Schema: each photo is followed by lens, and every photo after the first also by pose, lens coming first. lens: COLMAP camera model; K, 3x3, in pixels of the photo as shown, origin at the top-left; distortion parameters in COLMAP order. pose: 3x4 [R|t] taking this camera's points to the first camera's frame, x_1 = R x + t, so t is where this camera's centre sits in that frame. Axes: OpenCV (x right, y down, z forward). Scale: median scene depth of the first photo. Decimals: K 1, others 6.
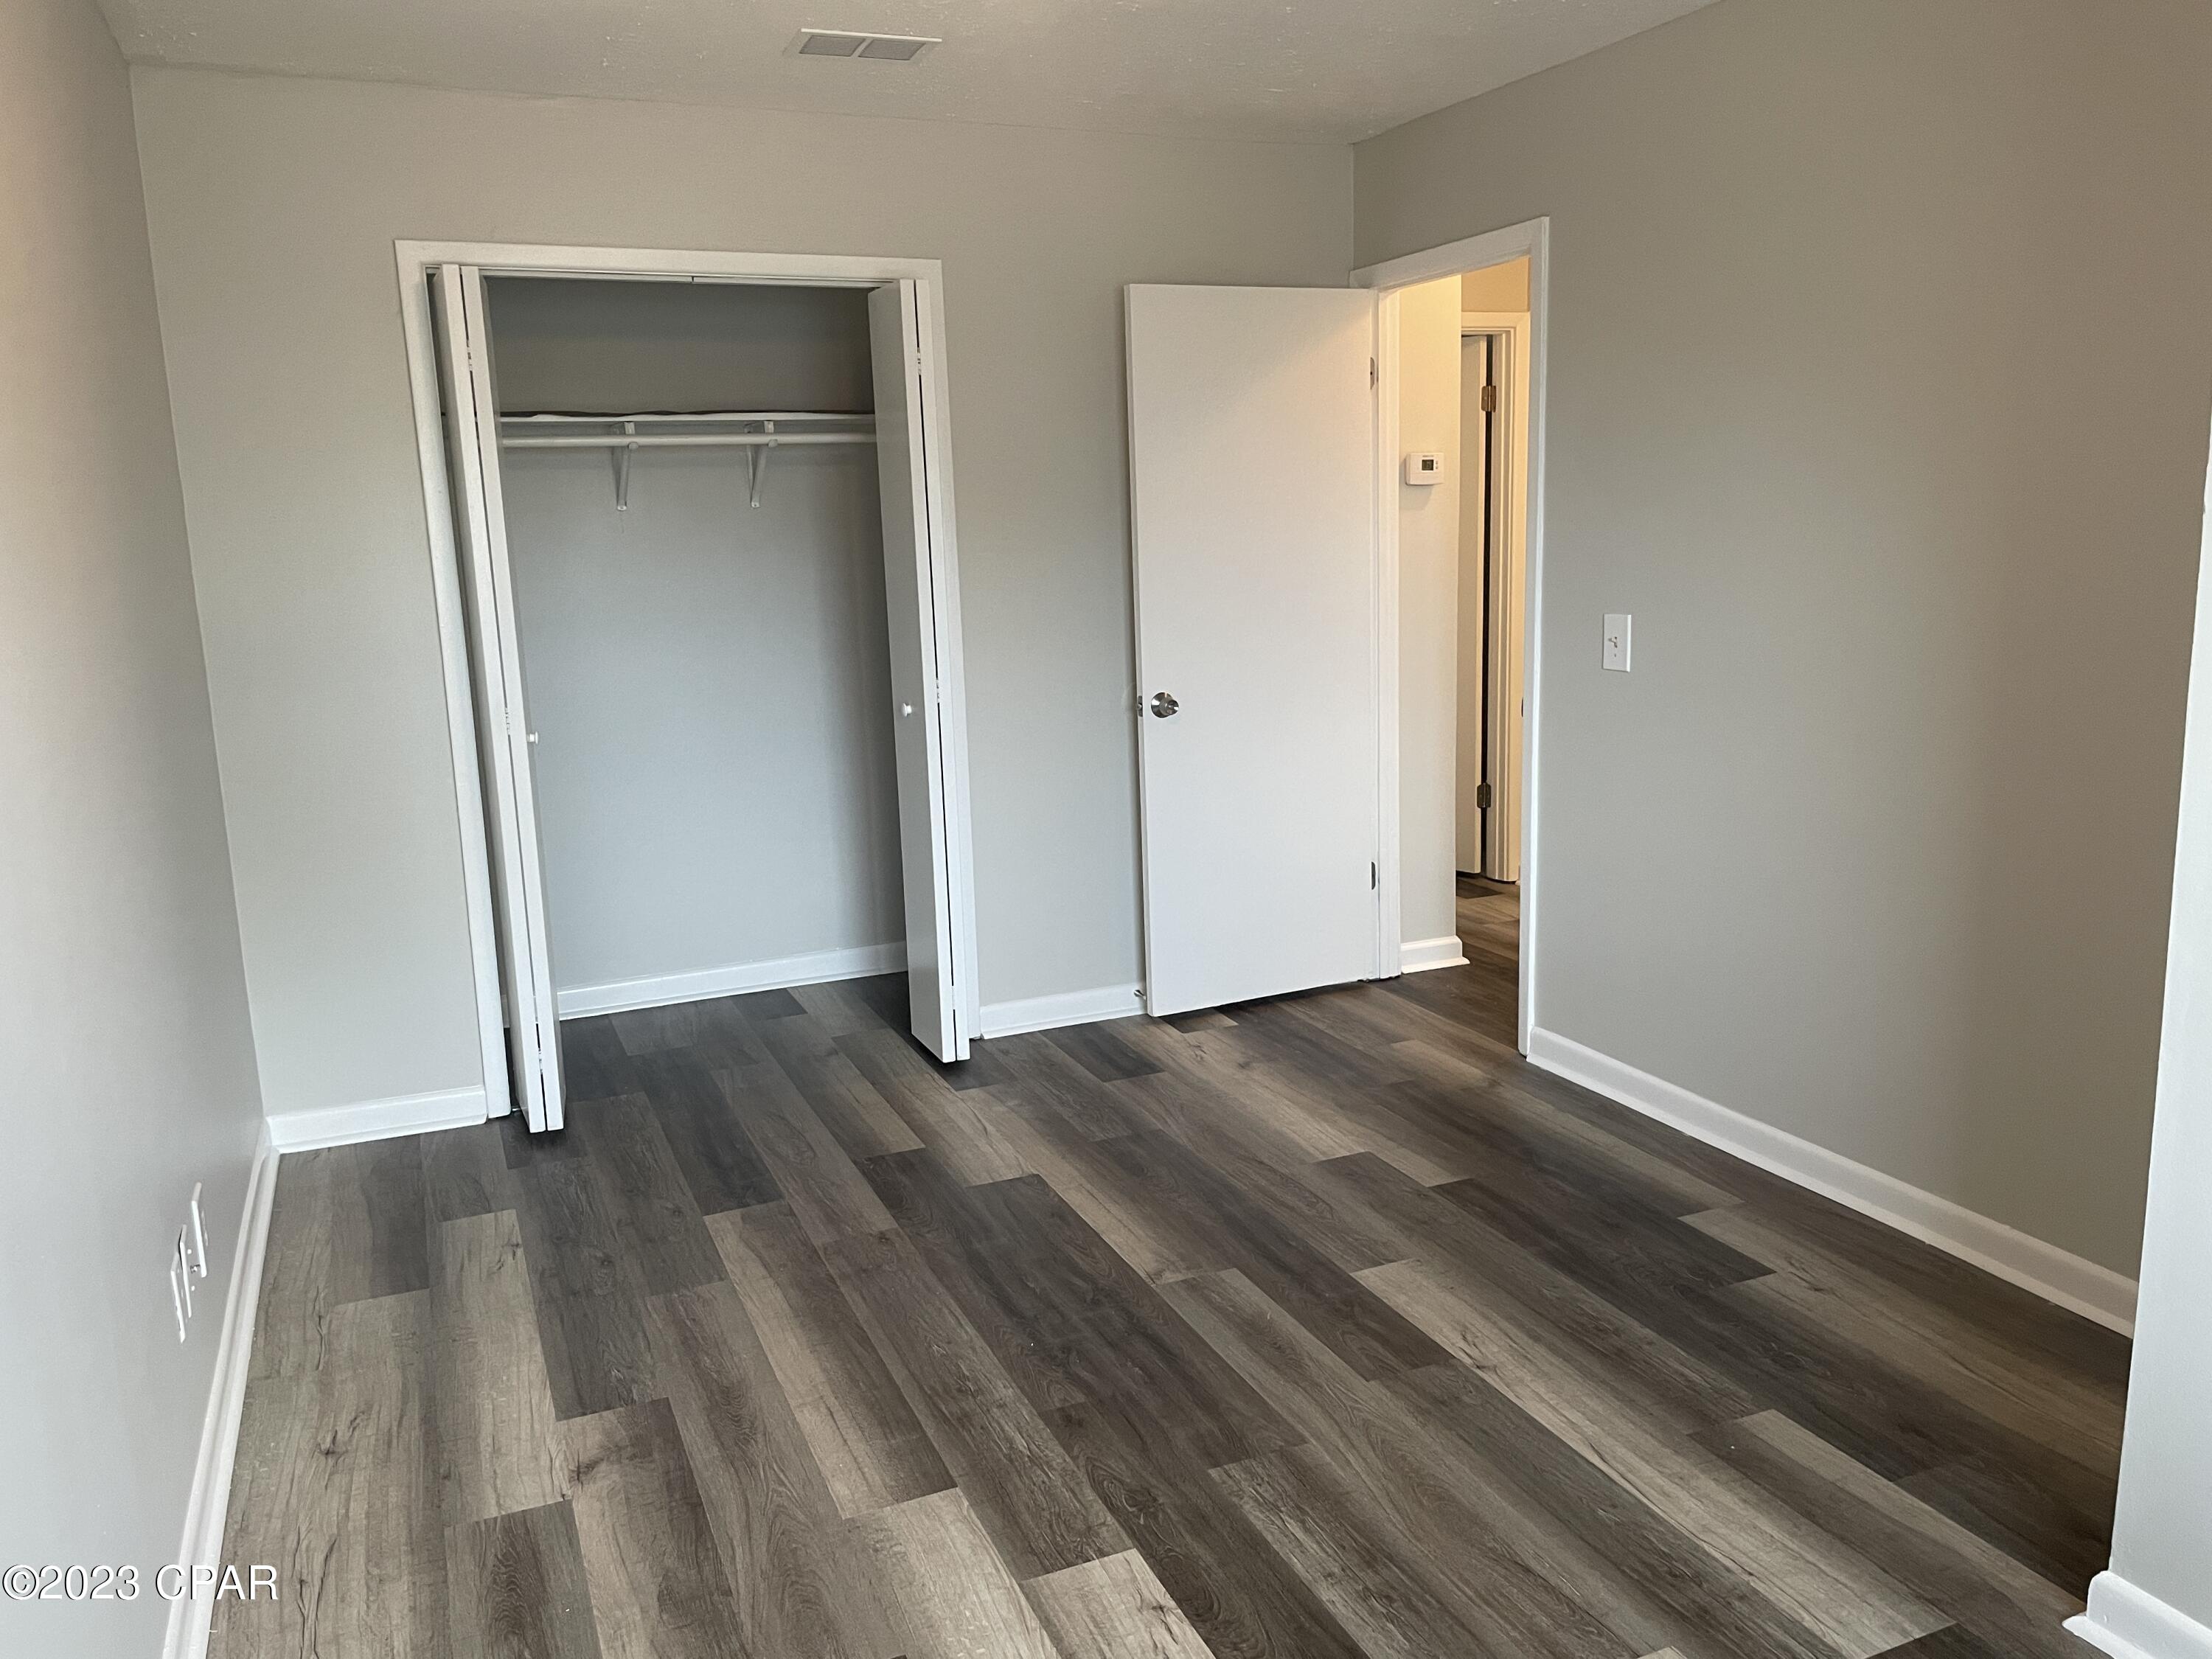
lens RADIAL K [[1665.5, 0, 1101.6], [0, 1665.5, 832.9], [0, 0, 1]] dist [0.048323, -0.023799]
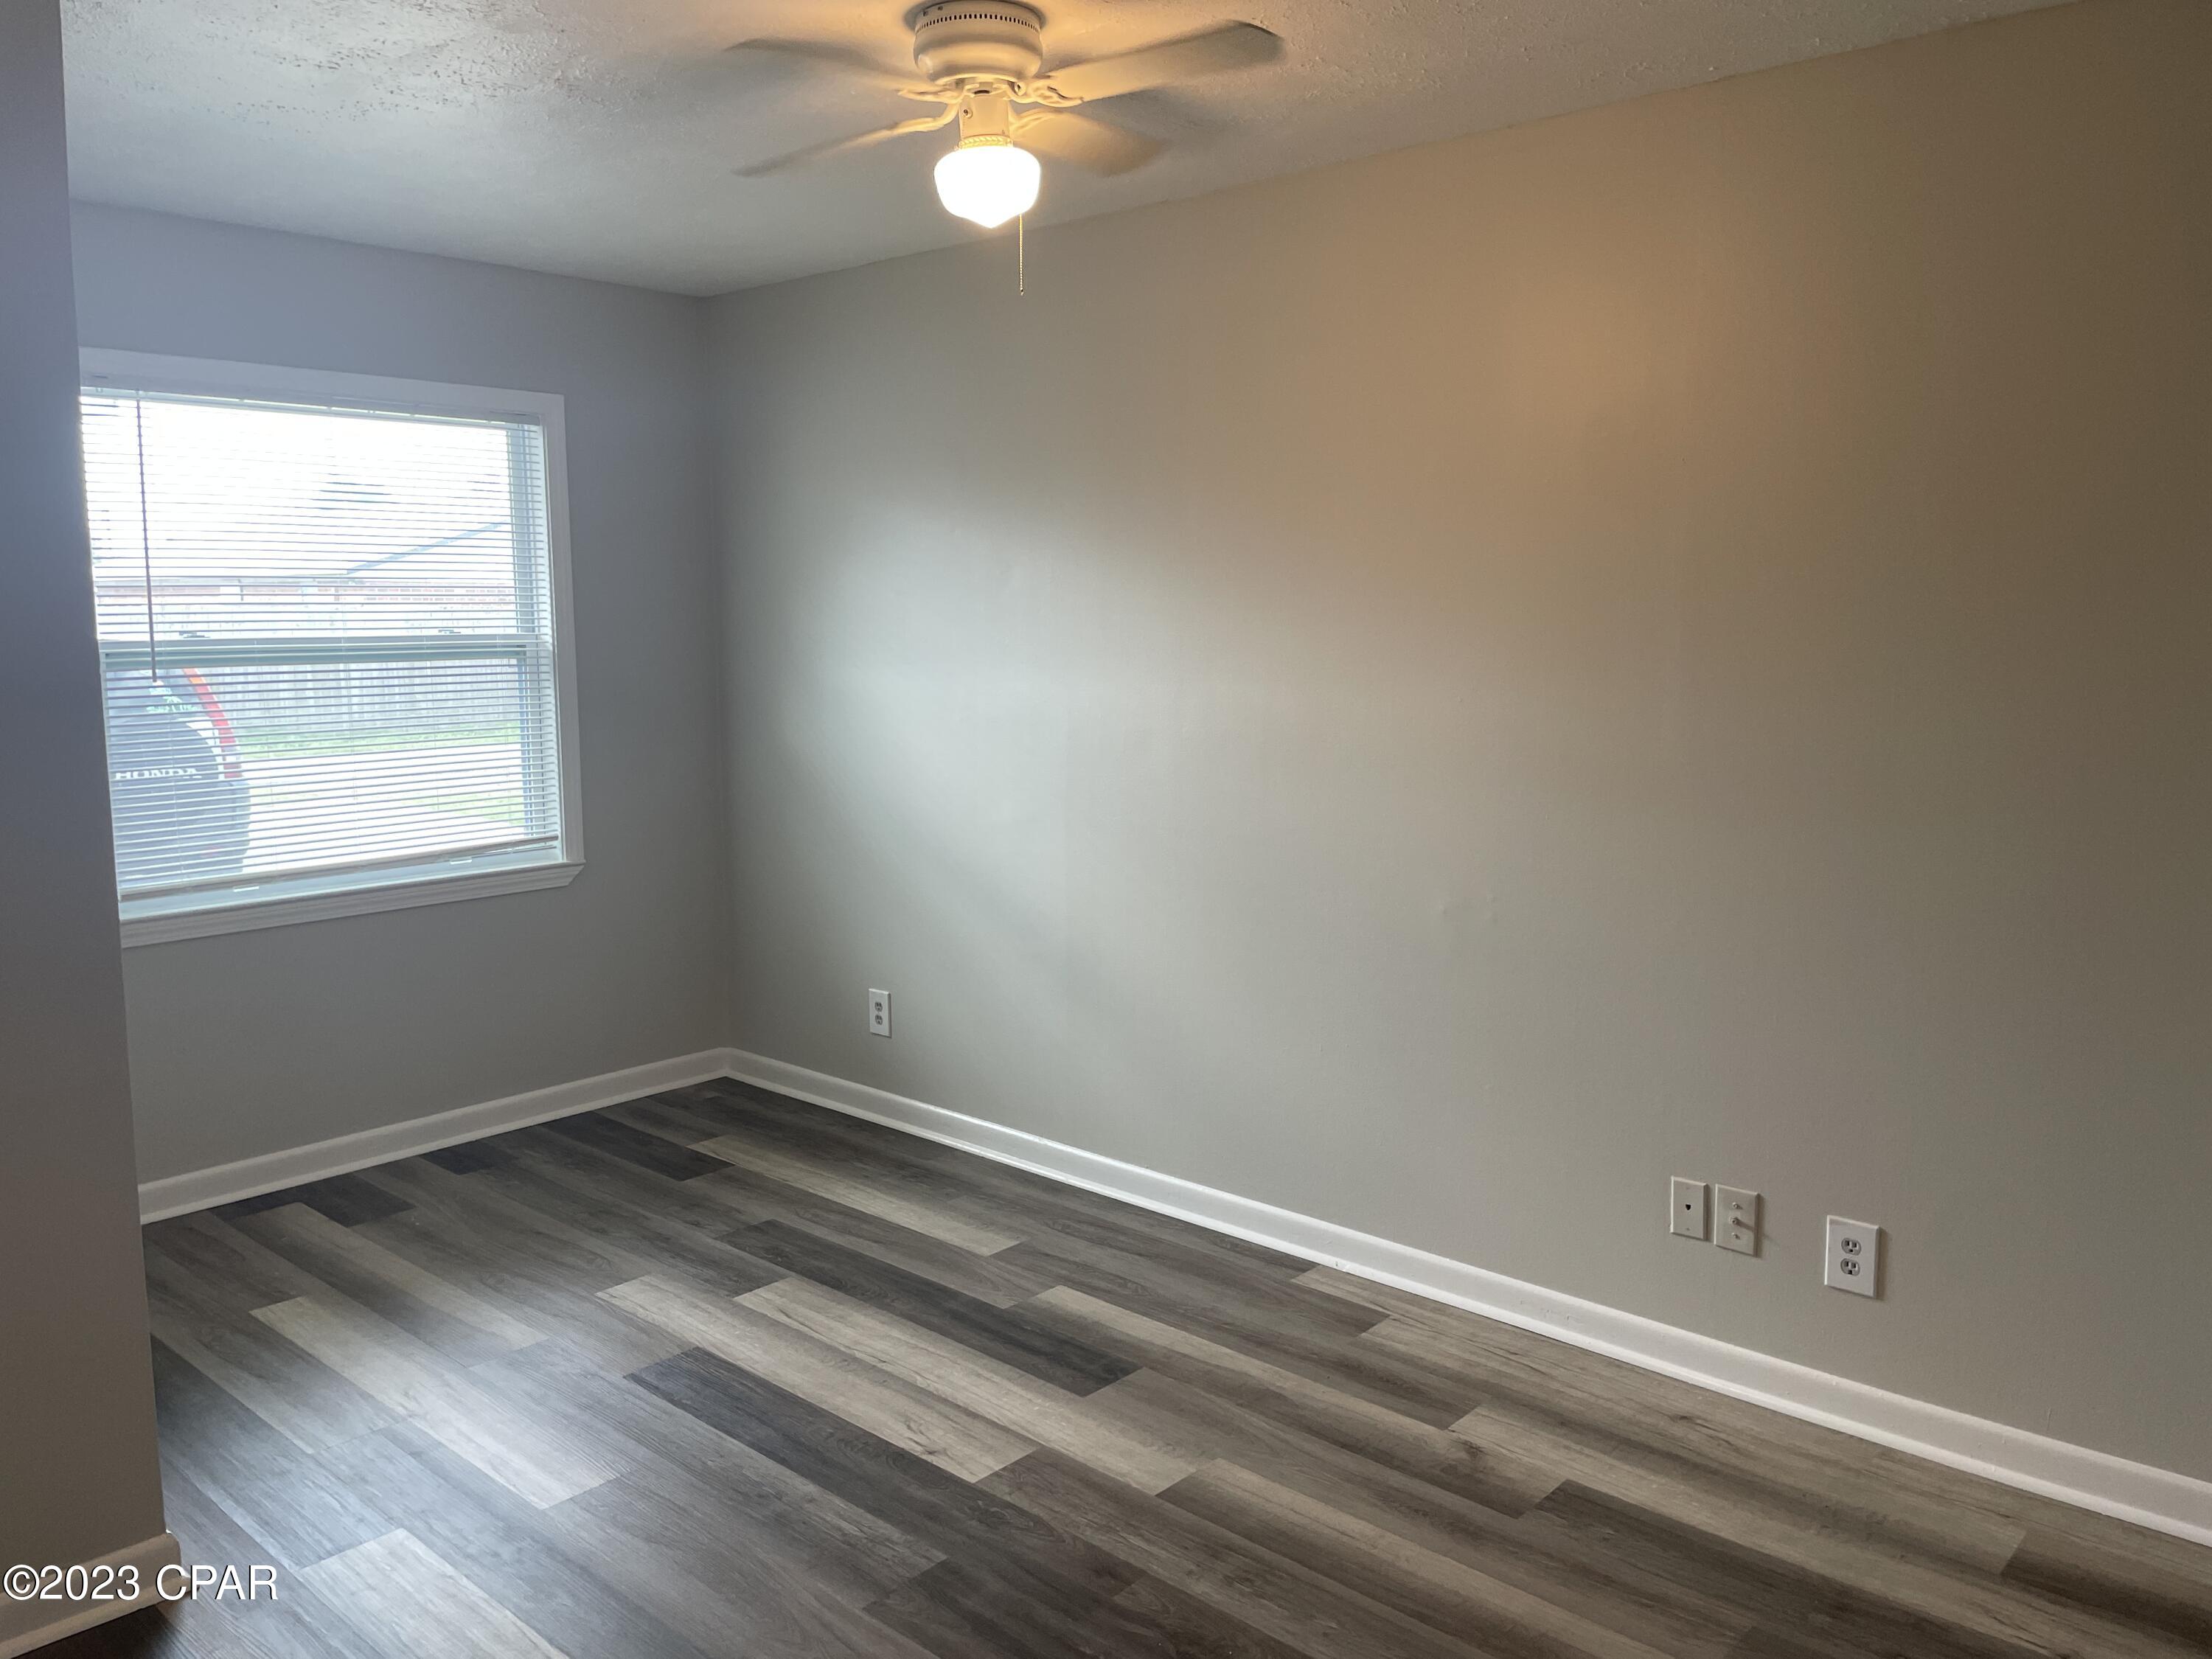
lens RADIAL K [[1665.5, 0, 1107.1], [0, 1665.5, 831.5], [0, 0, 1]] dist [0.048323, -0.023799]
pose [[-0.903010, 0.089963, -0.420095, 0.369138], [-0.051055, 0.948429, 0.312850, -0.375603], [0.426575, 0.303955, -0.851848, 1.782233]]
